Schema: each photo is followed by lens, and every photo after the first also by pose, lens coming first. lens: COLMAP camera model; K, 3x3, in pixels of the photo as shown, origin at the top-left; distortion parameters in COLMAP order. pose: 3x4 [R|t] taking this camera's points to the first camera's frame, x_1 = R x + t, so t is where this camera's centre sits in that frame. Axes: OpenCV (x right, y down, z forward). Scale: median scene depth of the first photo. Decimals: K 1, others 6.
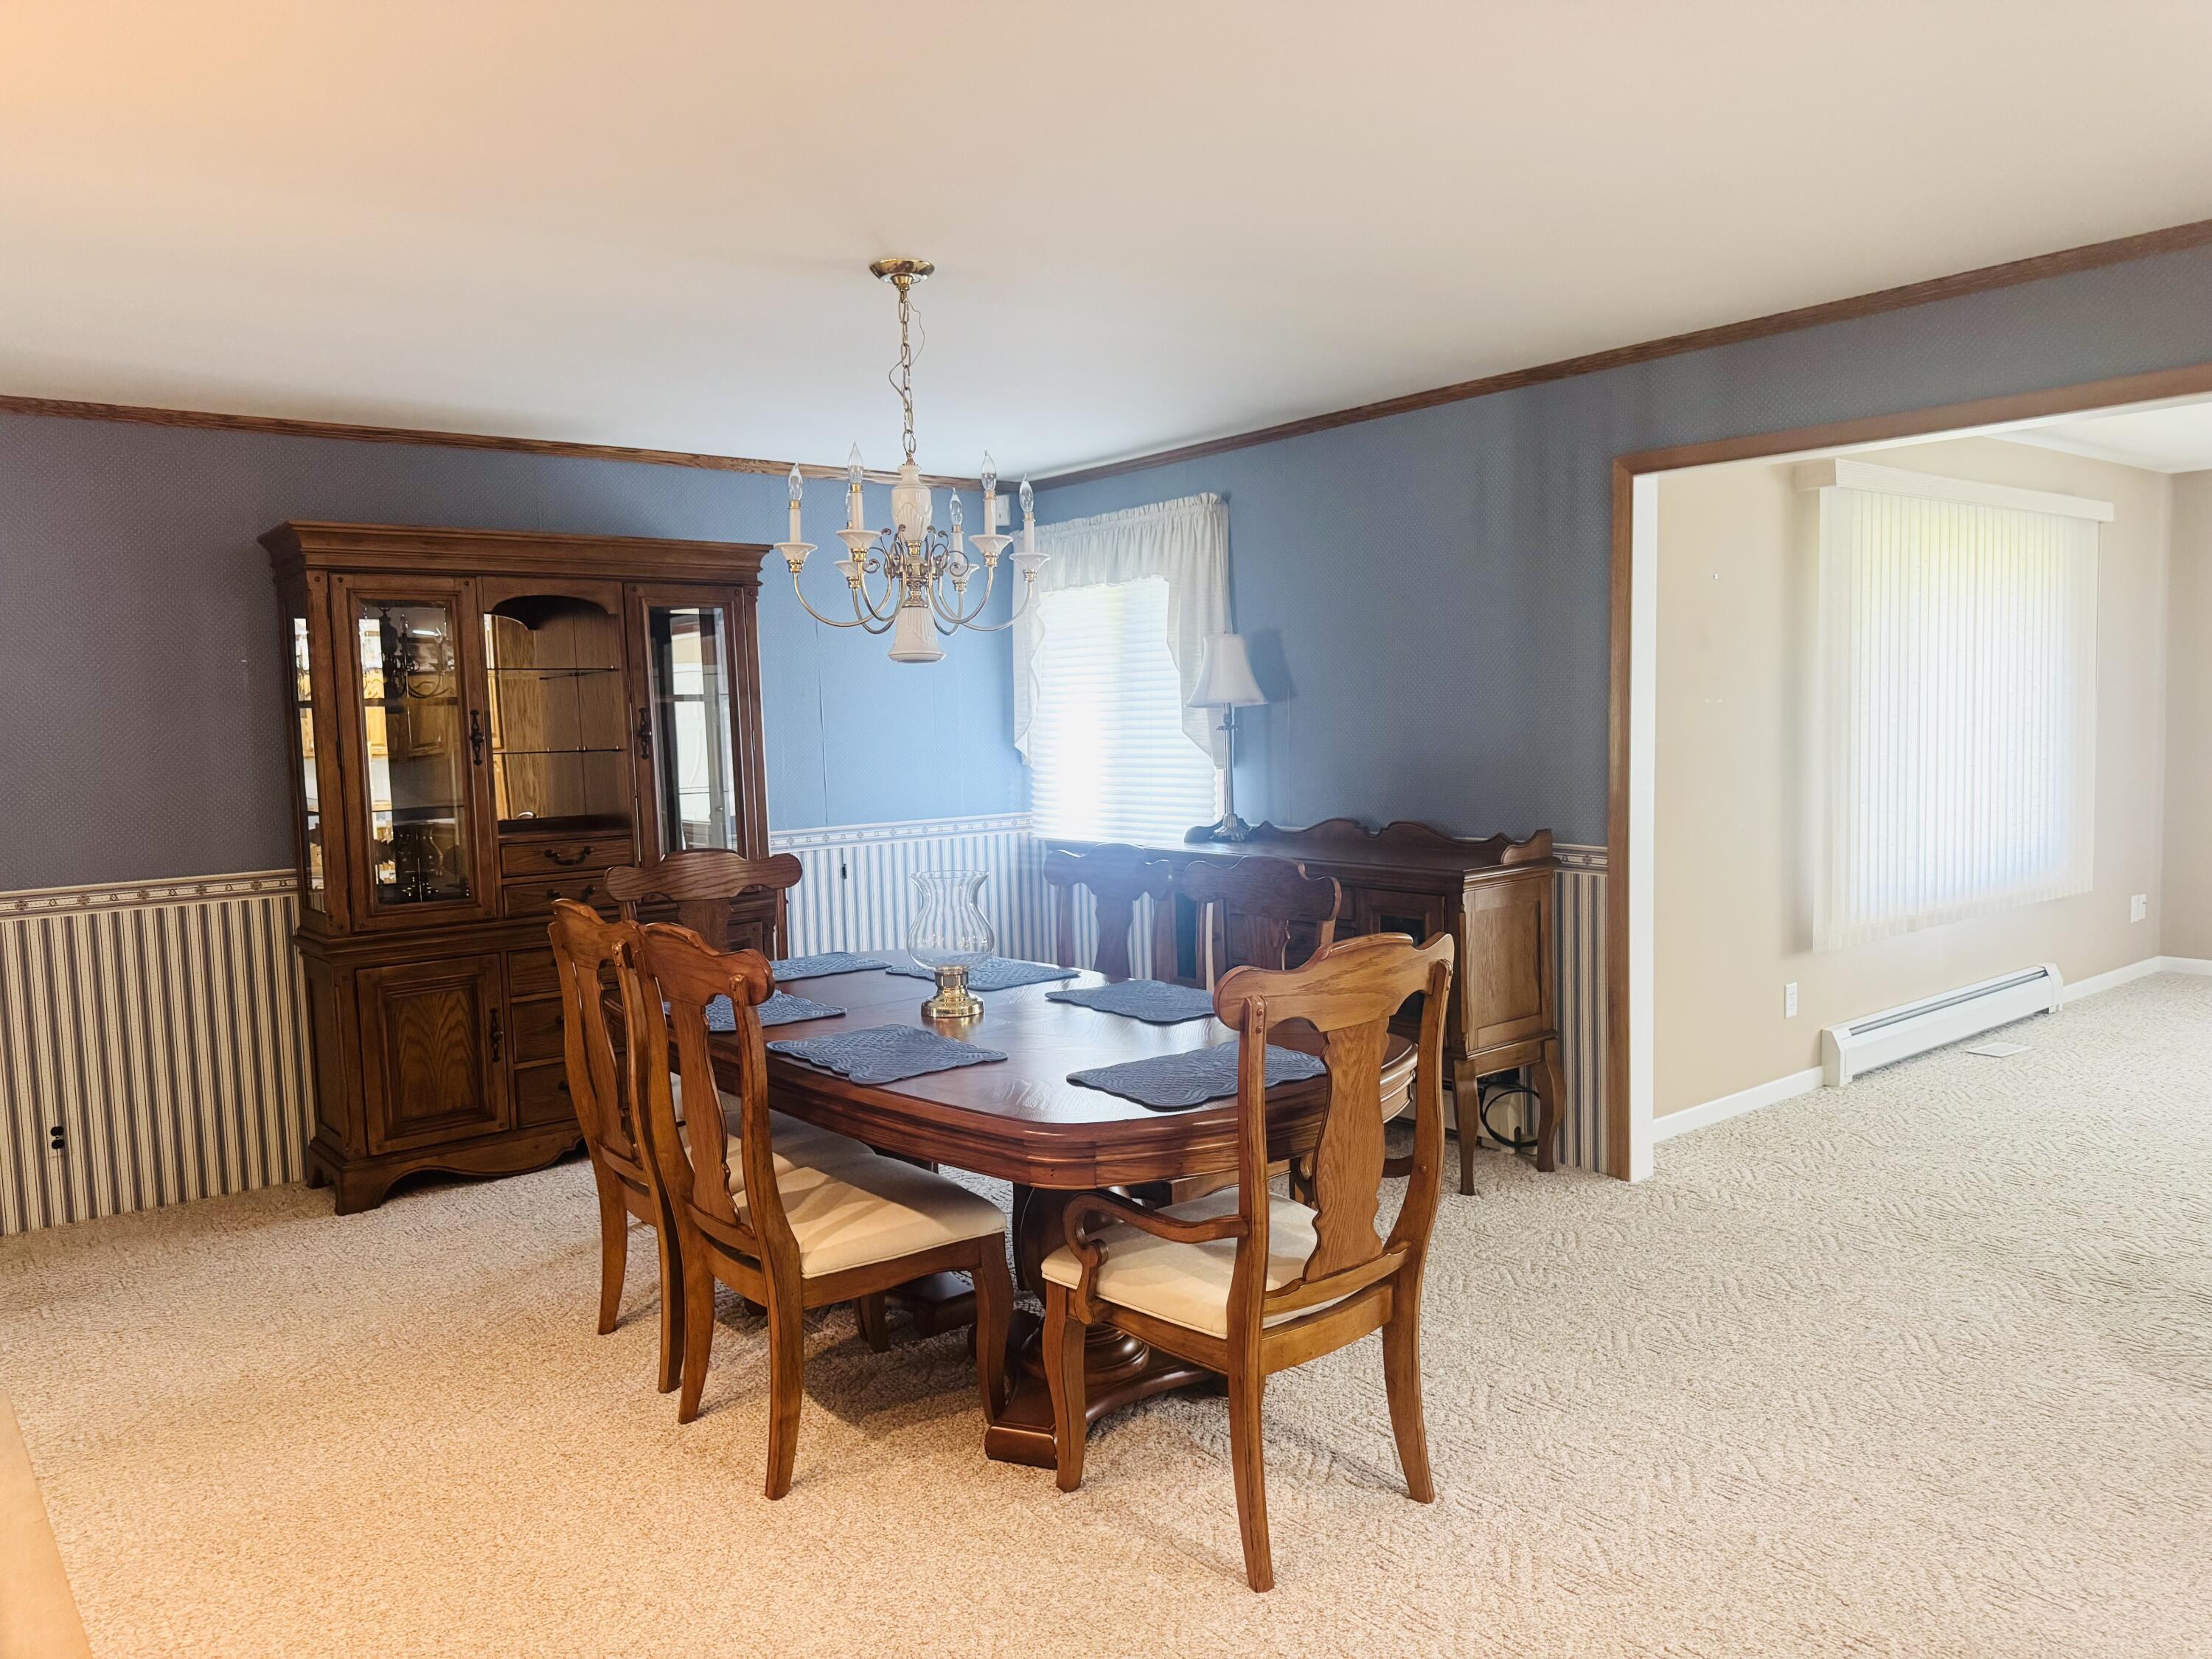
lens RADIAL K [[1562.3, 0, 1102.1], [0, 1562.3, 835.7], [0, 0, 1]] dist [0.018999, -0.016911]
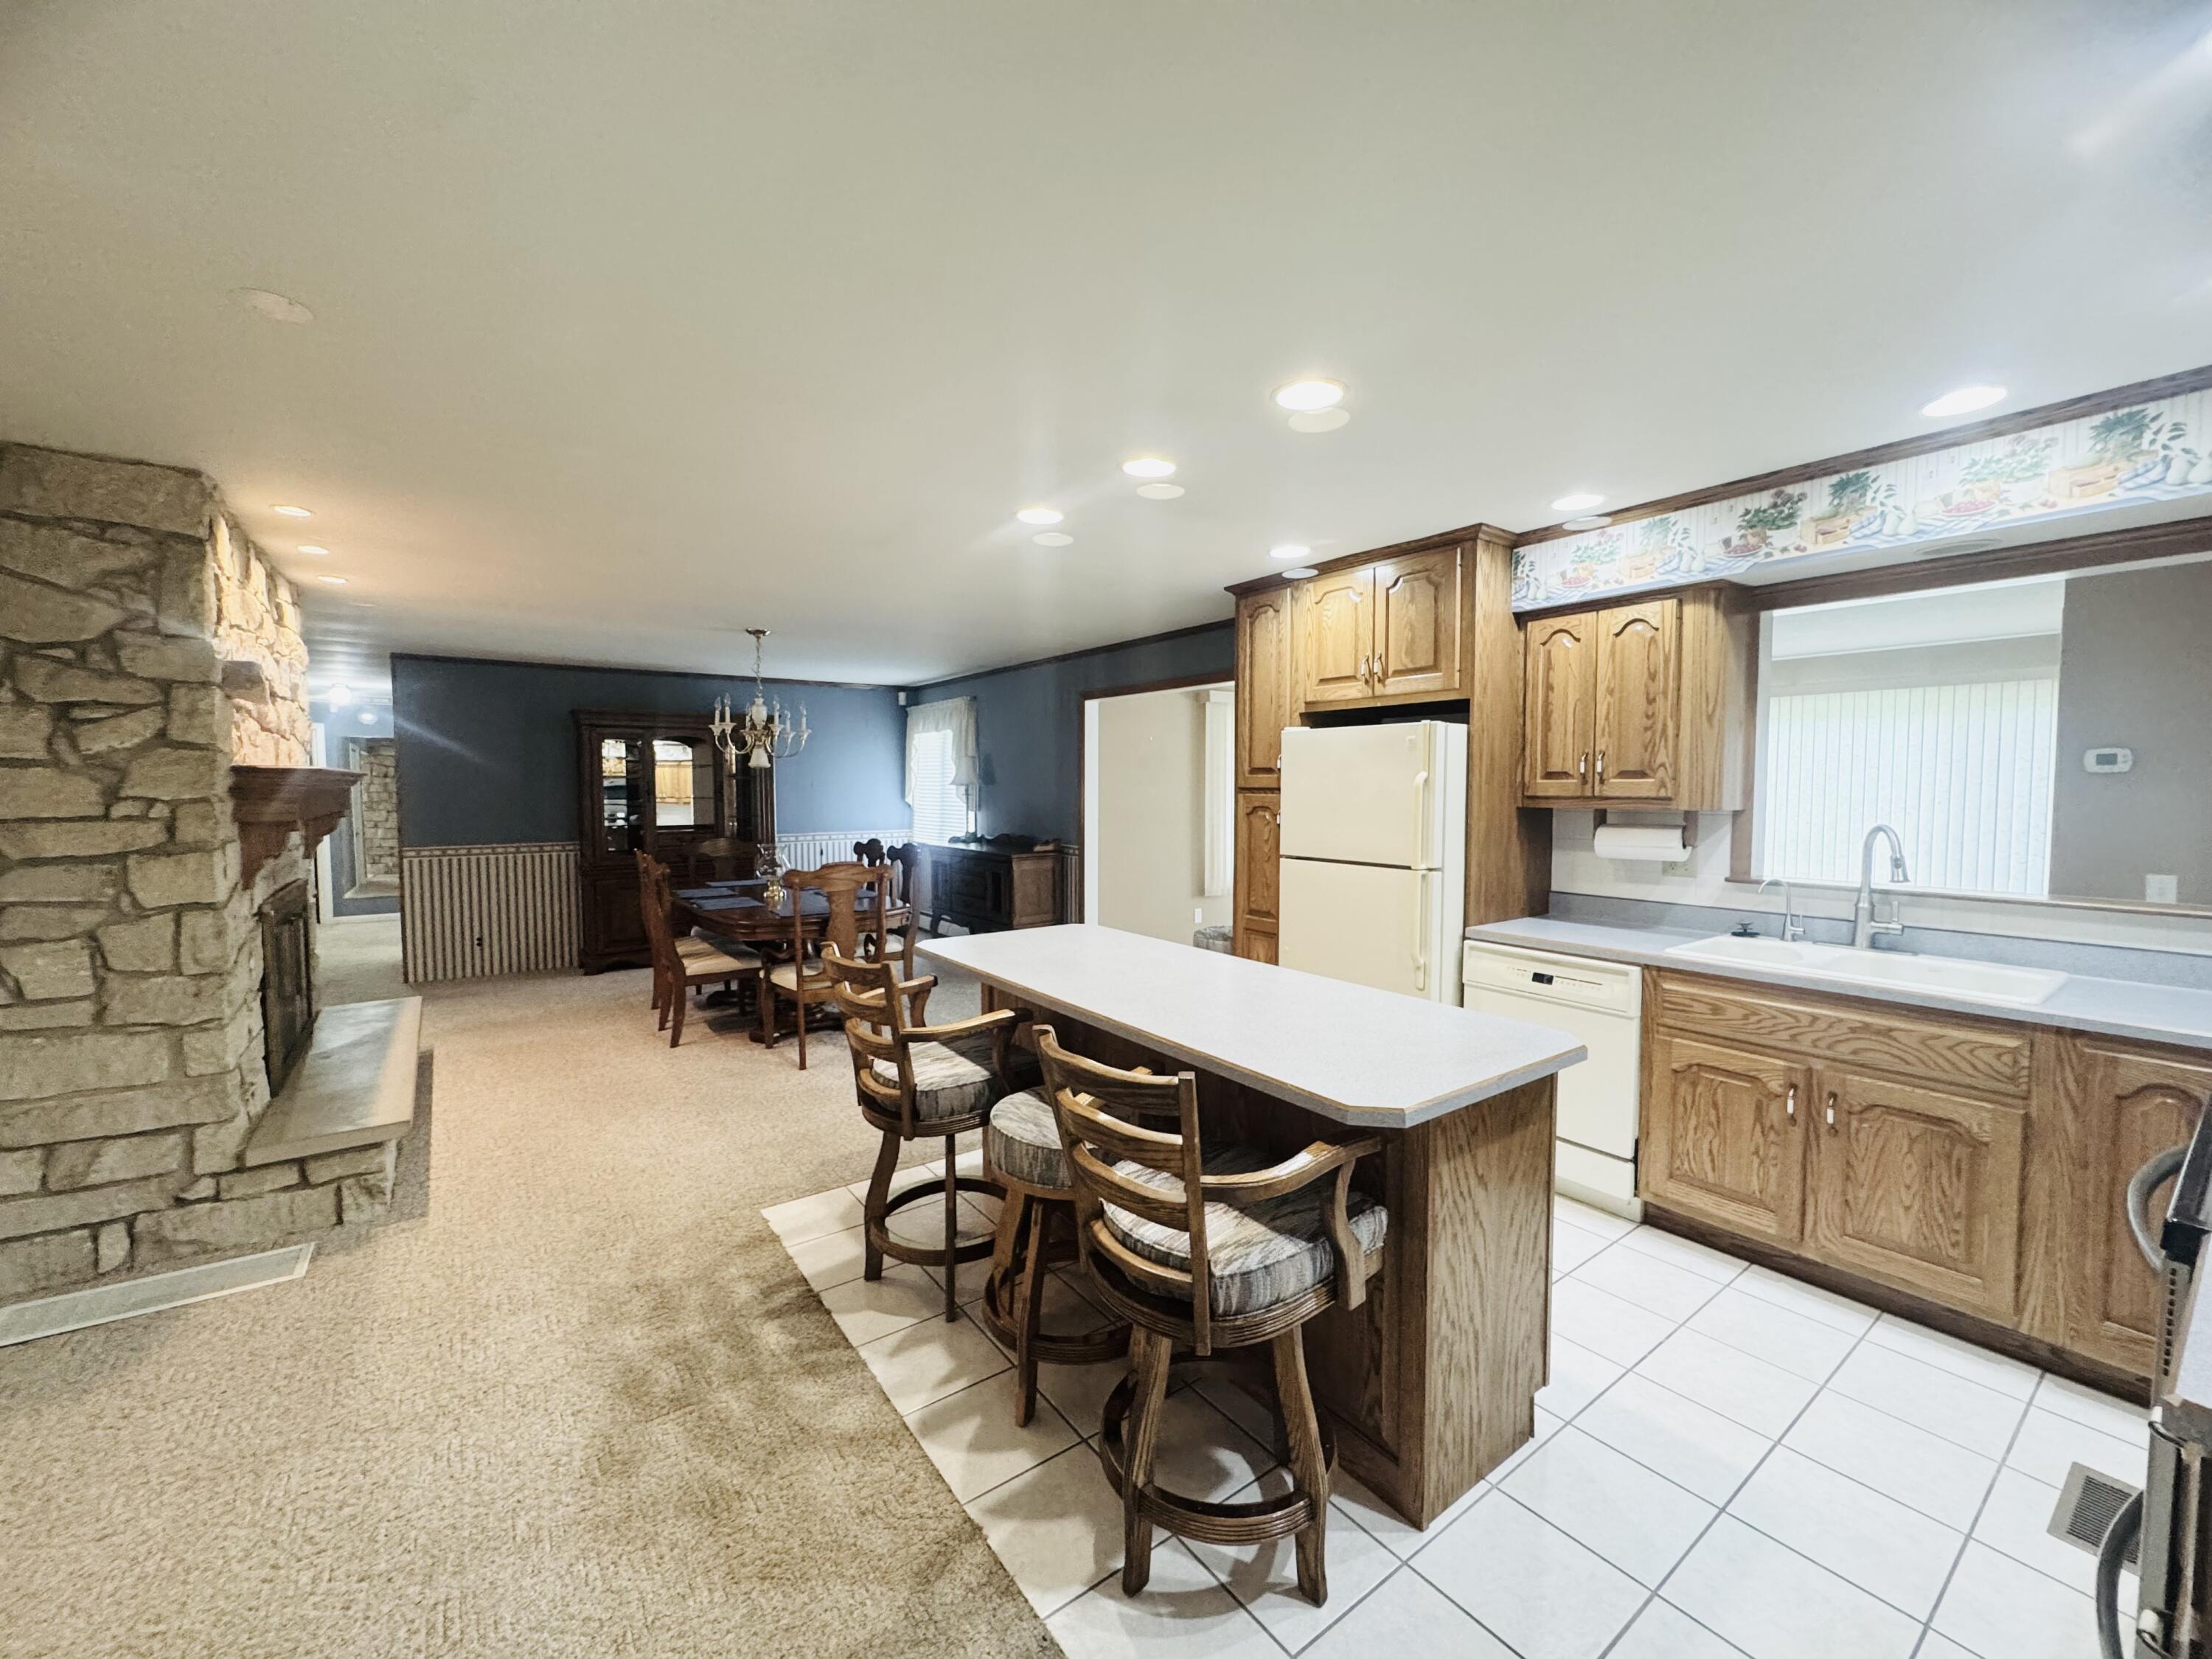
lens RADIAL K [[881.3, 0, 1104.1], [0, 881.3, 826.9], [0, 0, 1]] dist [-0.003844, 0.000383]
pose [[0.998705, 0.027541, -0.042785, 0.416651], [-0.028892, 0.999093, -0.031277, 0.018985], [0.041885, 0.032473, 0.998595, -0.405350]]
